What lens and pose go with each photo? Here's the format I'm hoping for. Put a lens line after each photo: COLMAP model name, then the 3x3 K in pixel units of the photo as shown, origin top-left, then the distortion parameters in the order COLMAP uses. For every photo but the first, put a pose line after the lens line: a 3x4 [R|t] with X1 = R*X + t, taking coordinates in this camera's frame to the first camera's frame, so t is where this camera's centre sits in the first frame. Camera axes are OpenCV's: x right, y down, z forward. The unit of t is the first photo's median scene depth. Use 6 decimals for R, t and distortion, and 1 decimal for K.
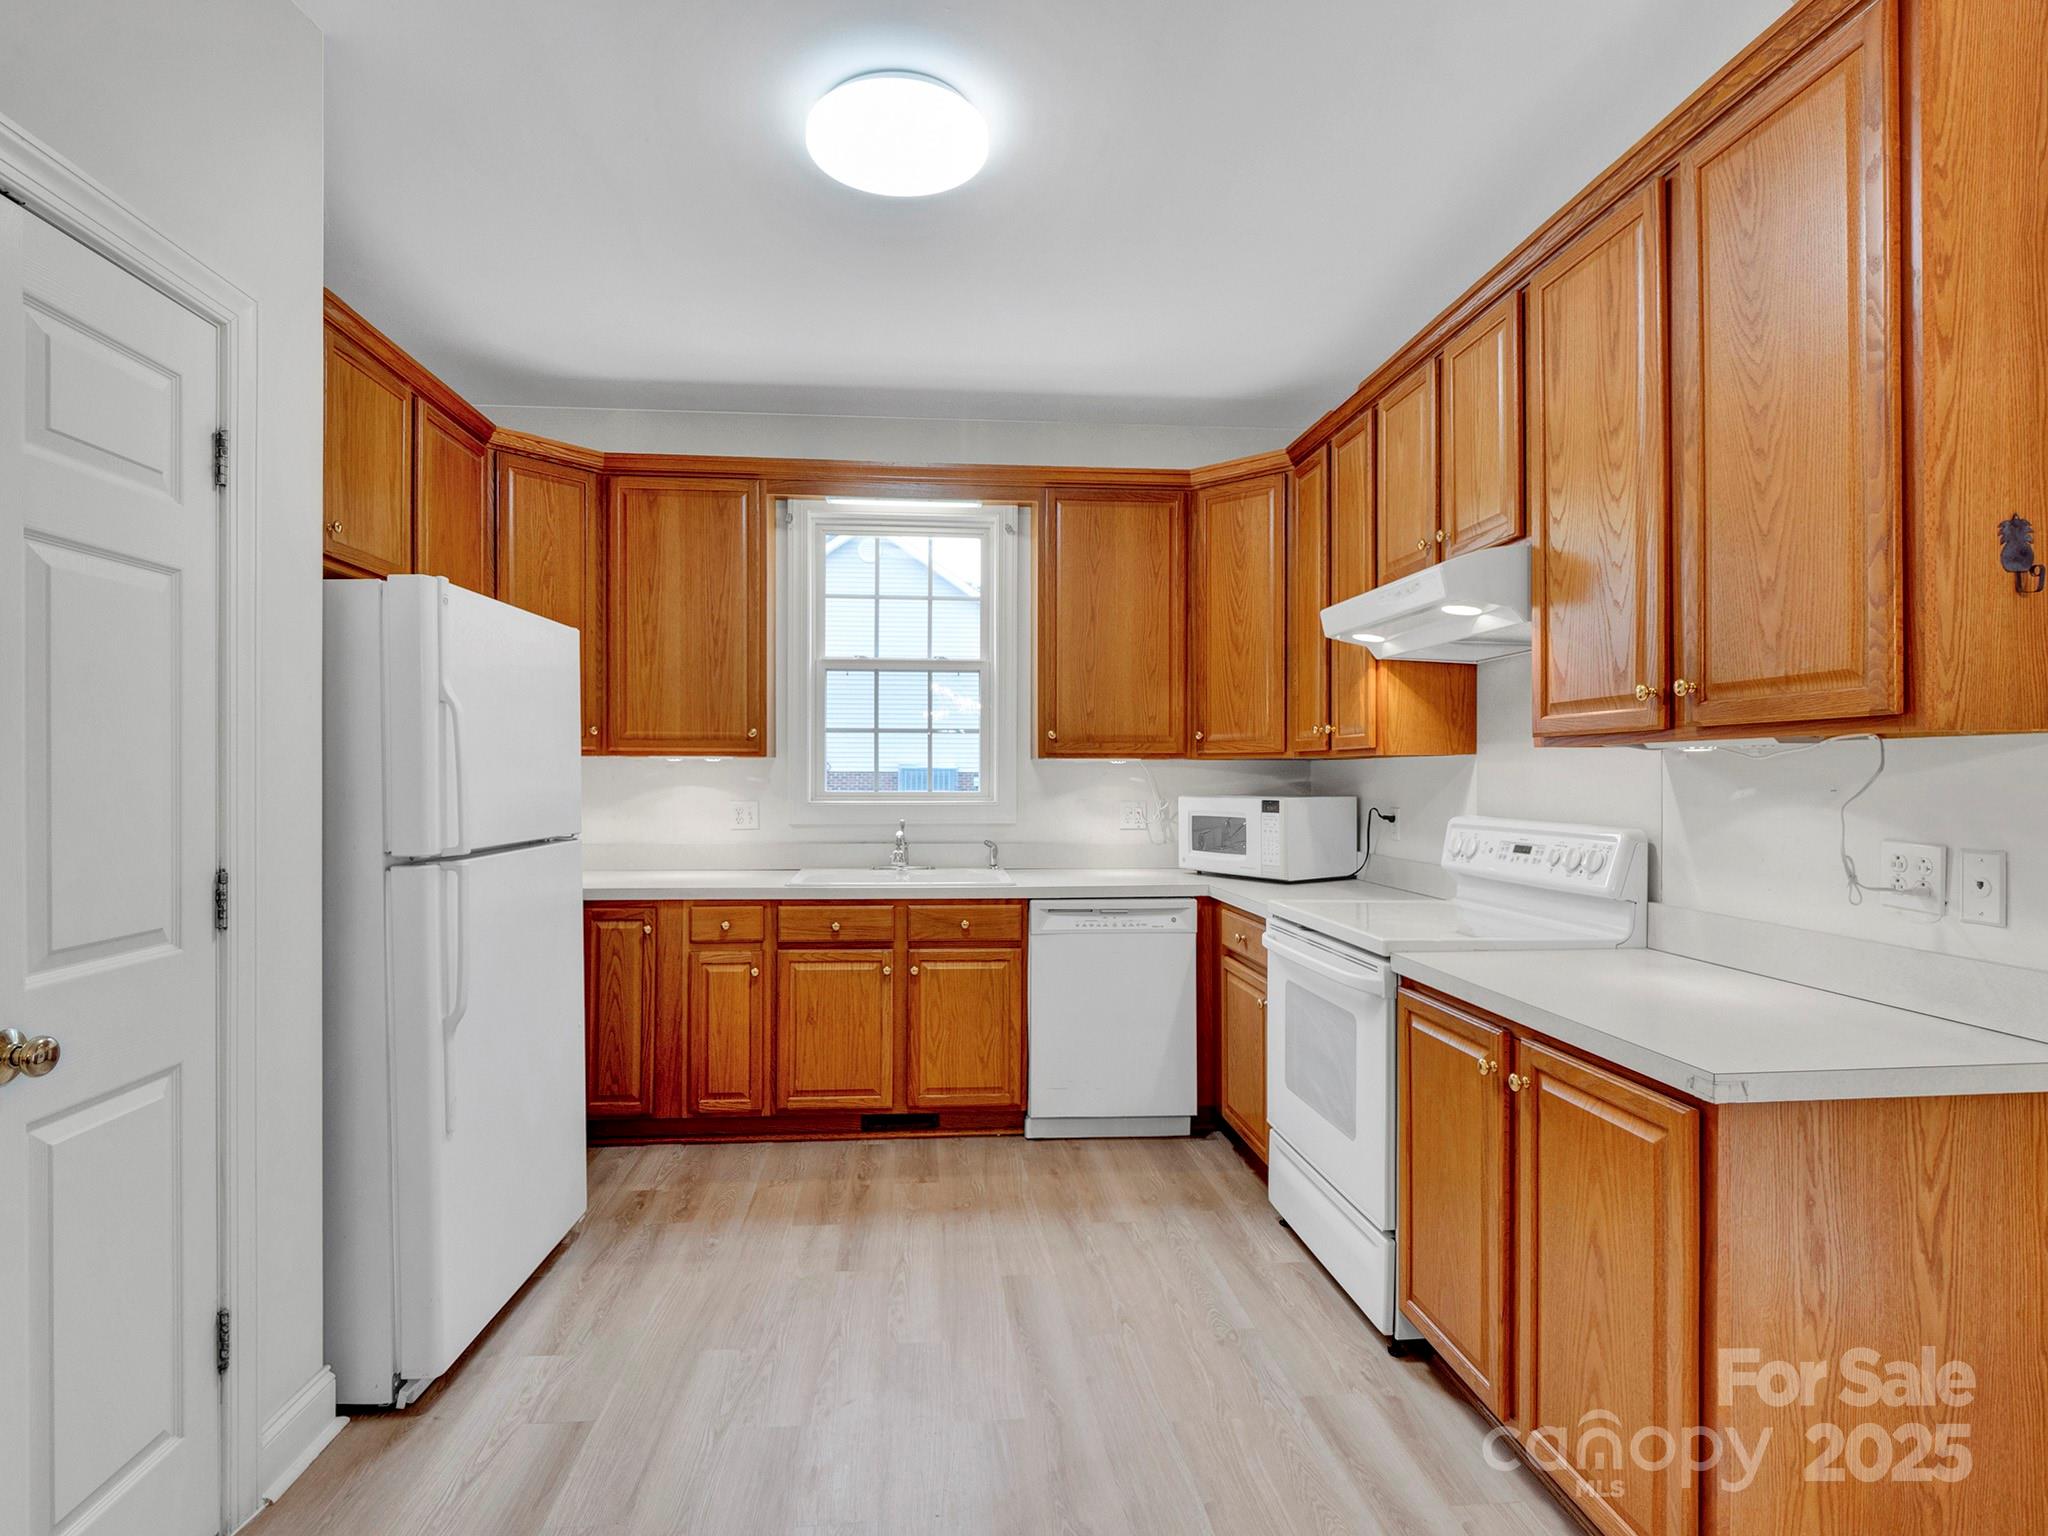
lens RADIAL K [[1024.9, 0, 1009.3], [0, 1024.9, 778.8], [0, 0, 1]] dist [-0.015858, -0.000959]
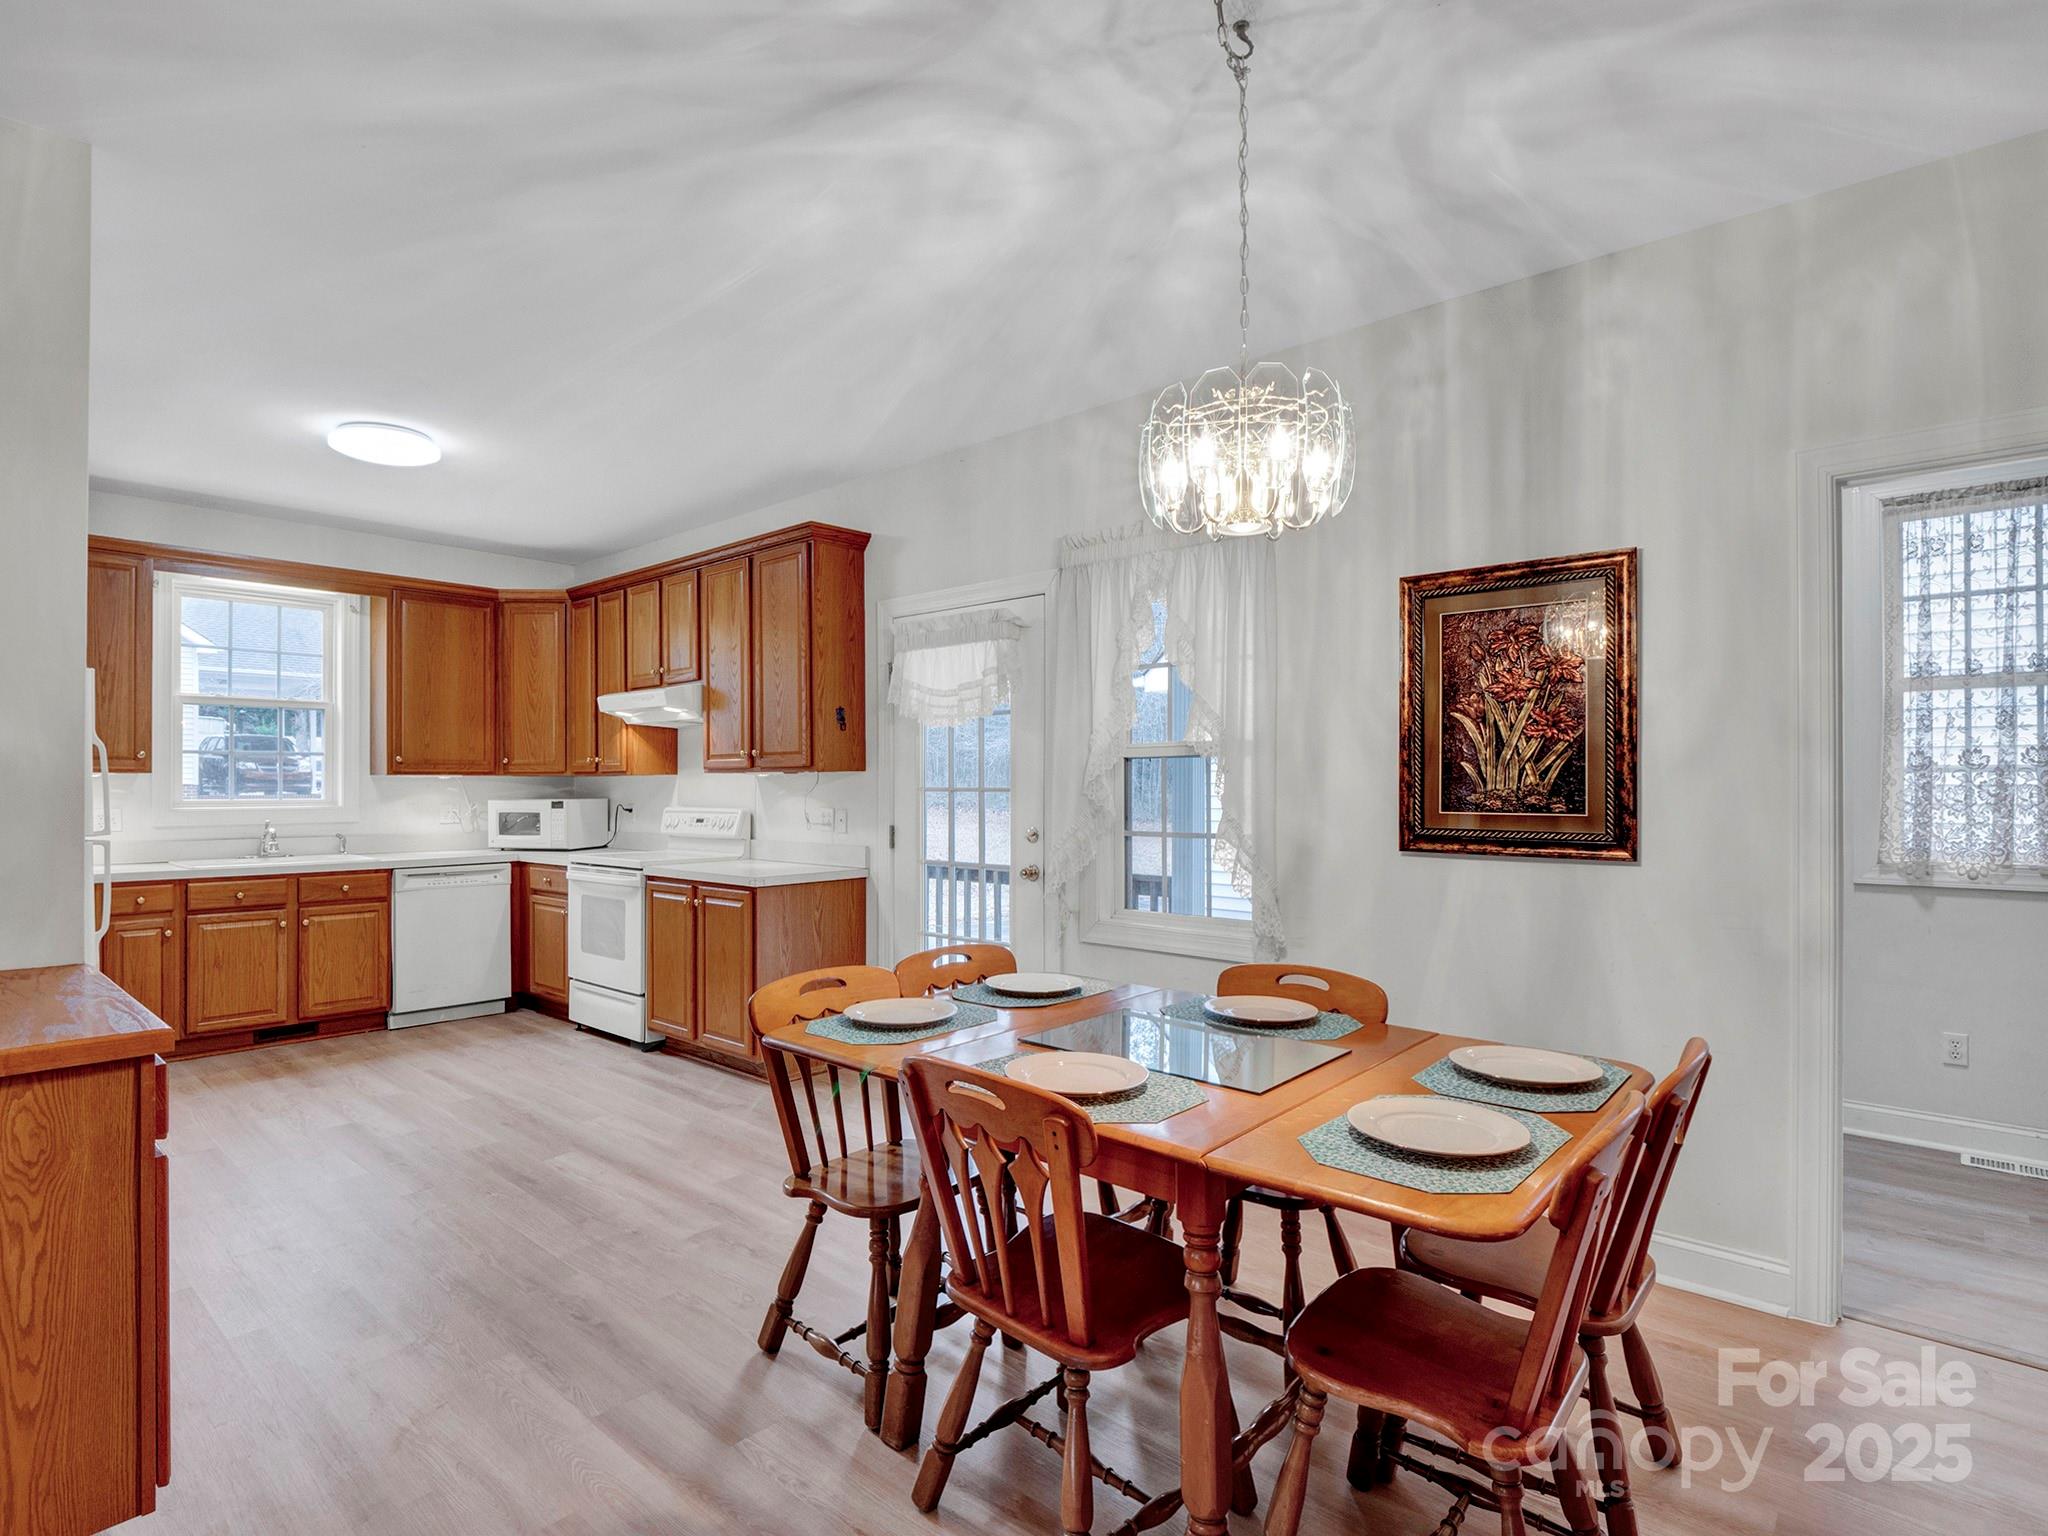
lens RADIAL K [[1024.9, 0, 1027.0], [0, 1024.9, 781.8], [0, 0, 1]] dist [-0.015858, -0.000959]
pose [[0.716412, -0.000577, 0.697678, -0.378029], [0.005623, 0.999972, -0.004946, 0.002486], [-0.697655, 0.007466, 0.716395, -0.765363]]
